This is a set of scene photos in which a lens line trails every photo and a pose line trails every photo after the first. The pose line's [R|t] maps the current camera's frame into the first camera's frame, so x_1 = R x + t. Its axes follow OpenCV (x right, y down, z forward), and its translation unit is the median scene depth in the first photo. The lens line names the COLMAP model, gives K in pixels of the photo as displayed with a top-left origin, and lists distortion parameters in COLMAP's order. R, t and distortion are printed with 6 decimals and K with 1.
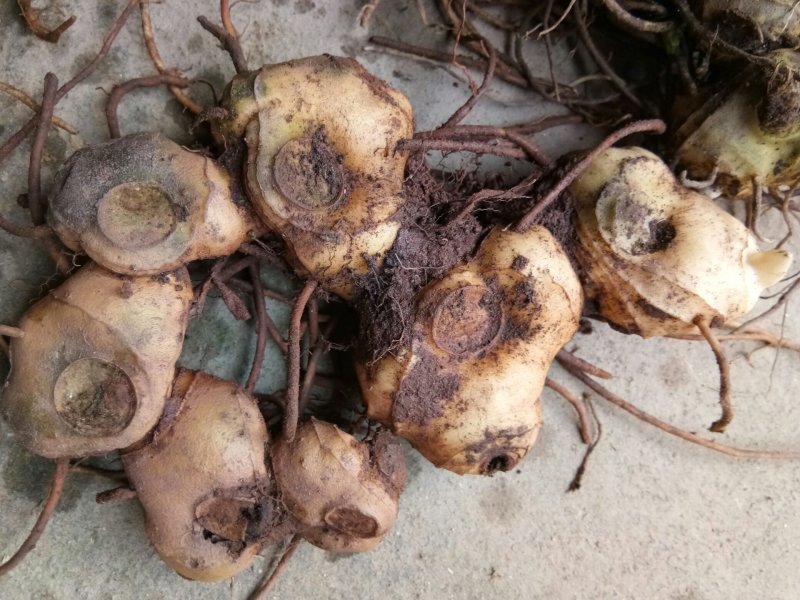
lens RADIAL K [[681.6, 0, 401.9], [0, 681.6, 296.0], [0, 0, 1]] dist [0.137347, -0.273080]
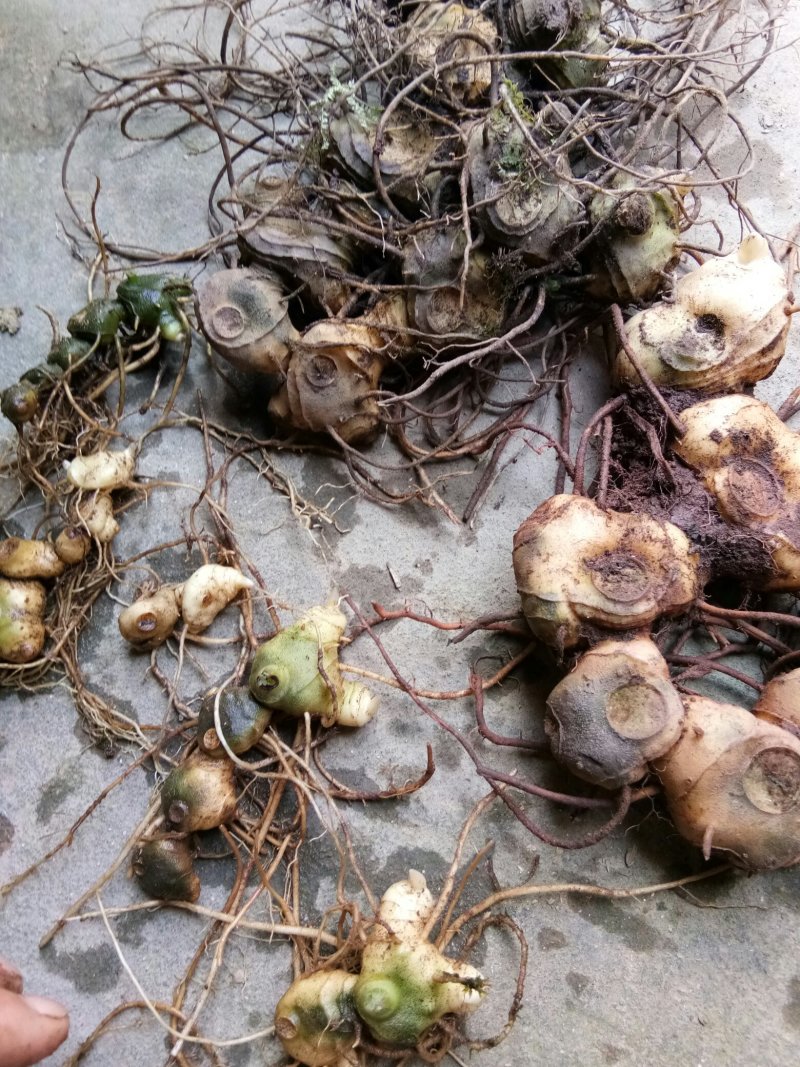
lens RADIAL K [[868.6, 0, 397.4], [0, 868.6, 532.8], [0, 0, 1]] dist [0.132455, -0.221290]
pose [[0.242027, -0.966068, 0.090203, -0.274047], [0.967669, 0.233531, -0.095284, -0.403367], [0.070986, 0.110348, 0.991355, -0.593910]]
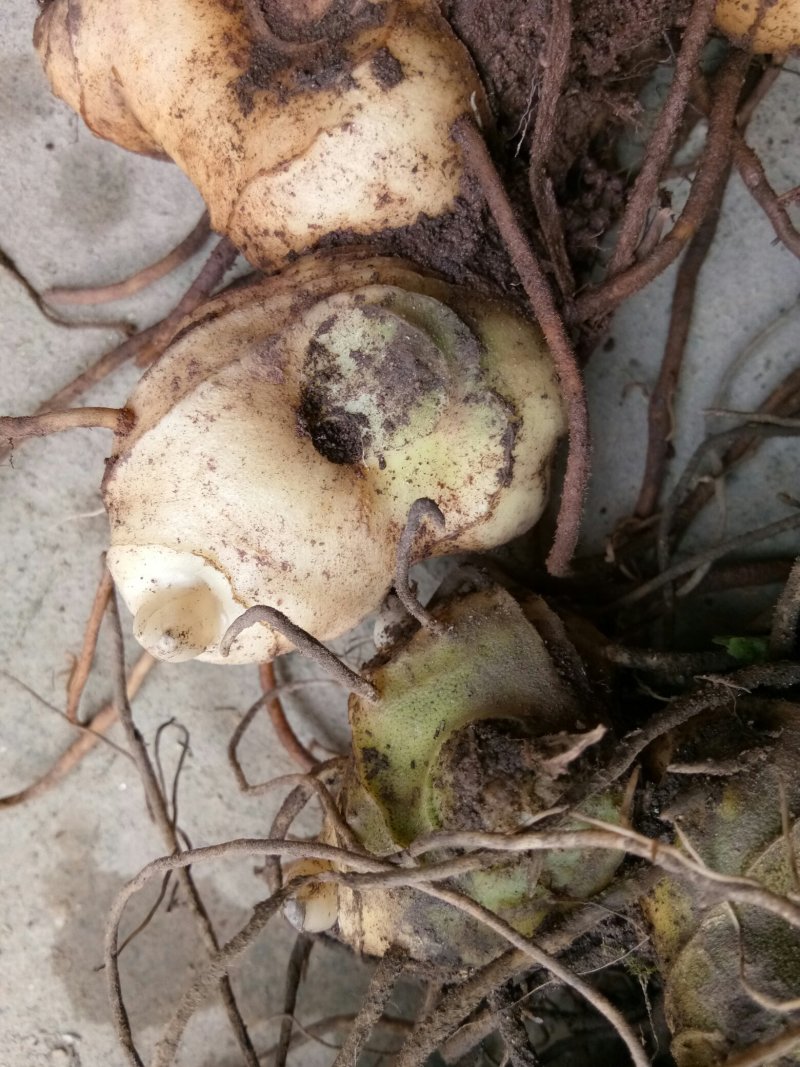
lens RADIAL K [[909.1, 0, 425.1], [0, 909.1, 532.4], [0, 0, 1]] dist [0.137347, -0.273080]
pose [[-0.378299, 0.920865, -0.094327, 0.480176], [-0.922334, -0.366307, 0.122960, -0.246601], [0.078677, 0.133517, 0.987919, 0.435669]]
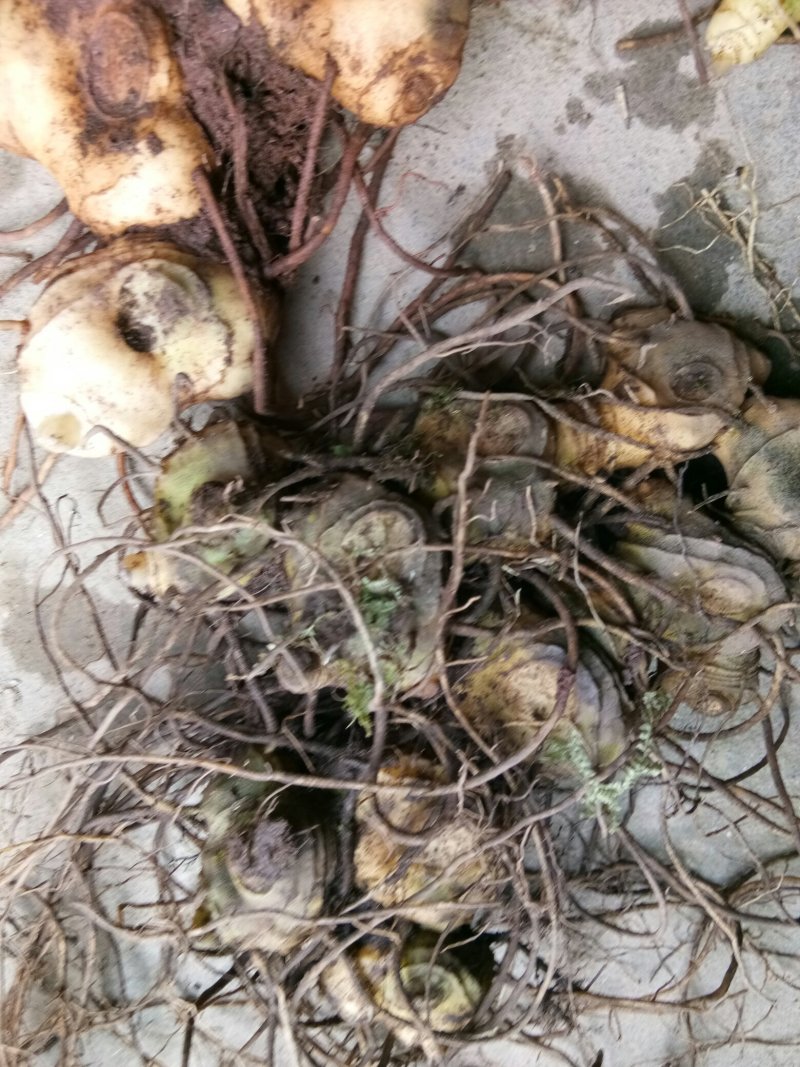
lens RADIAL K [[868.6, 0, 397.4], [0, 868.6, 532.8], [0, 0, 1]] dist [0.132455, -0.221290]
pose [[-0.388570, 0.920636, 0.037990, 0.444529], [-0.921173, -0.389089, 0.007098, -0.508549], [0.021316, -0.032237, 0.999253, -0.112805]]
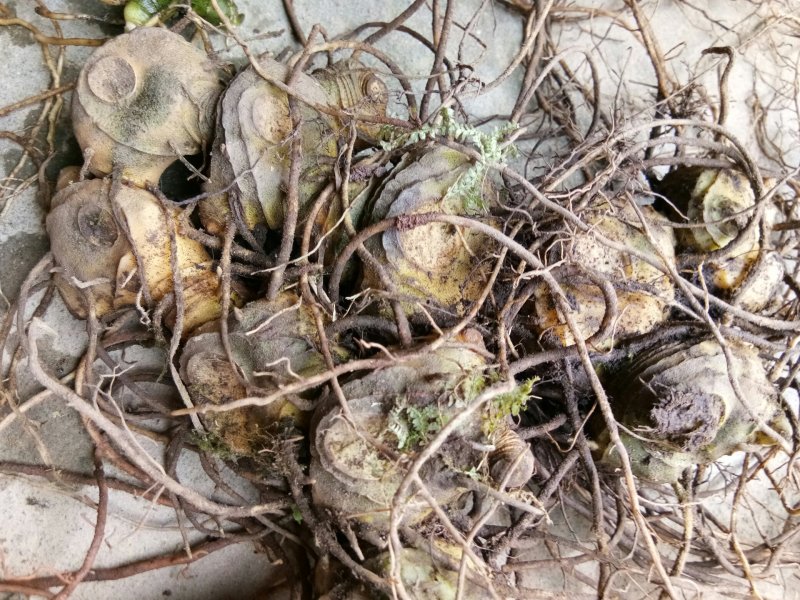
lens RADIAL K [[681.6, 0, 401.9], [0, 681.6, 296.0], [0, 0, 1]] dist [0.137347, -0.273080]
pose [[0.997735, -0.029155, 0.060615, 0.510838], [0.034633, 0.995214, -0.091371, -0.590973], [-0.057661, 0.093264, 0.993970, 0.109521]]
